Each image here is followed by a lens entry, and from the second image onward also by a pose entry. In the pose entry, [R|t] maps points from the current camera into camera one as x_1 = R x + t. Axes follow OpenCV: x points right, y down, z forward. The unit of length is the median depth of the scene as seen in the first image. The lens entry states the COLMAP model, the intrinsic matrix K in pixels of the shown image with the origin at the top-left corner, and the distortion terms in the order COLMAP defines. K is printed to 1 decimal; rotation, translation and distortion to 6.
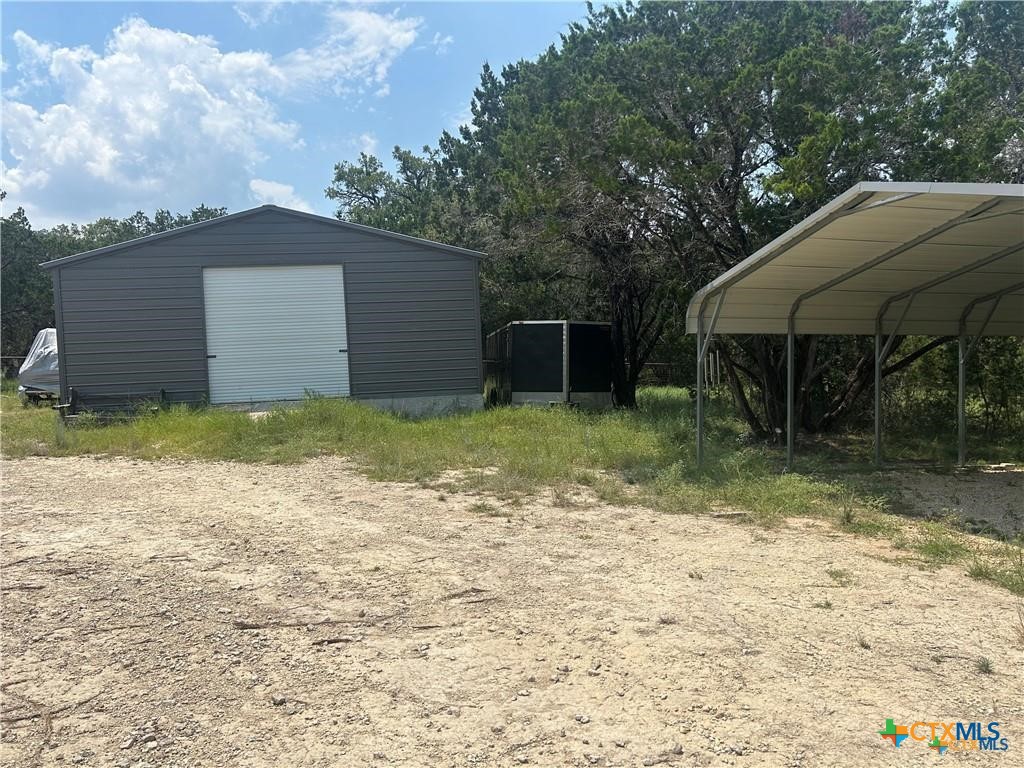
lens RADIAL K [[774.4, 0, 512.5], [0, 774.4, 384.3], [0, 0, 1]] dist [0.048562, -0.040149]
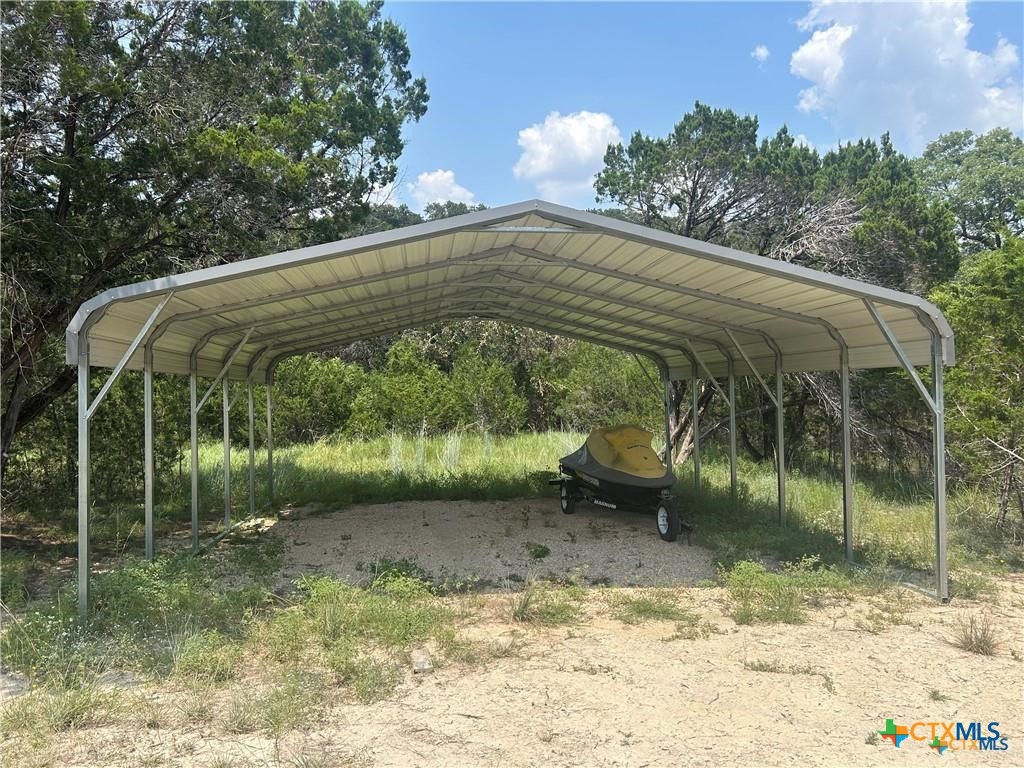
lens RADIAL K [[774.4, 0, 497.1], [0, 774.4, 352.6], [0, 0, 1]] dist [0.048562, -0.040149]
pose [[0.085321, 0.034764, 0.995747, -0.435811], [0.013168, 0.999264, -0.036015, -0.078980], [-0.996267, 0.016184, 0.084800, 0.993608]]
